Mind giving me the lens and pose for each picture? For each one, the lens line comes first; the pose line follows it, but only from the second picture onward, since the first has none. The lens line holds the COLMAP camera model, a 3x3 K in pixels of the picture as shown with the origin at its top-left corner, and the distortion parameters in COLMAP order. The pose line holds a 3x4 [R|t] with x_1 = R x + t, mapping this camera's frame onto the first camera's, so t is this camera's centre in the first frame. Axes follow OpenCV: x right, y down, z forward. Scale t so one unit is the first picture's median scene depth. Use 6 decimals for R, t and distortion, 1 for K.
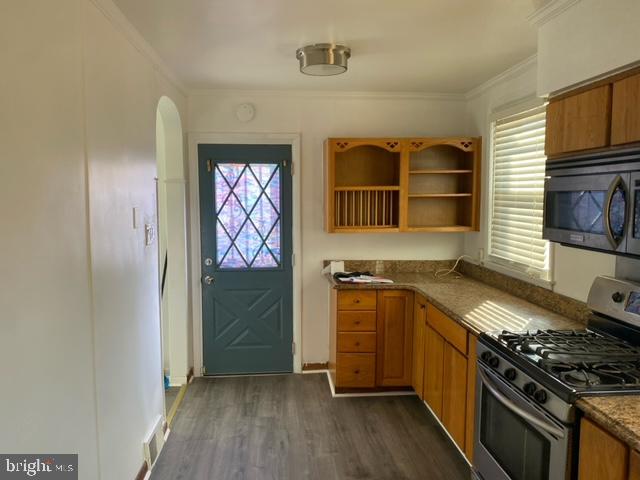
lens RADIAL K [[490.8, 0, 320.7], [0, 490.8, 236.7], [0, 0, 1]] dist [0.080474, -0.066285]
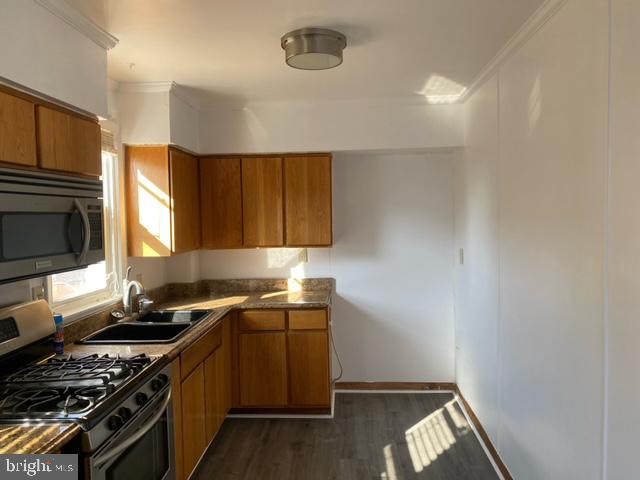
lens RADIAL K [[490.8, 0, 320.7], [0, 490.8, 236.7], [0, 0, 1]] dist [0.080474, -0.066285]
pose [[-0.987372, 0.002978, 0.158388, -0.124675], [0.024137, 0.990978, 0.131834, -0.160901], [-0.156567, 0.133992, -0.978536, 1.875432]]
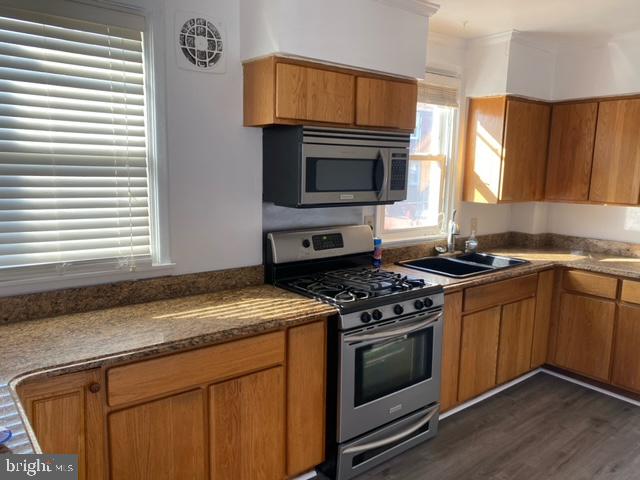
lens RADIAL K [[490.8, 0, 320.7], [0, 490.8, 236.7], [0, 0, 1]] dist [0.080474, -0.066285]
pose [[-0.553774, -0.140445, 0.820738, -0.483337], [0.047563, 0.978728, 0.199572, -0.153838], [-0.831308, 0.149554, -0.535314, 1.801047]]
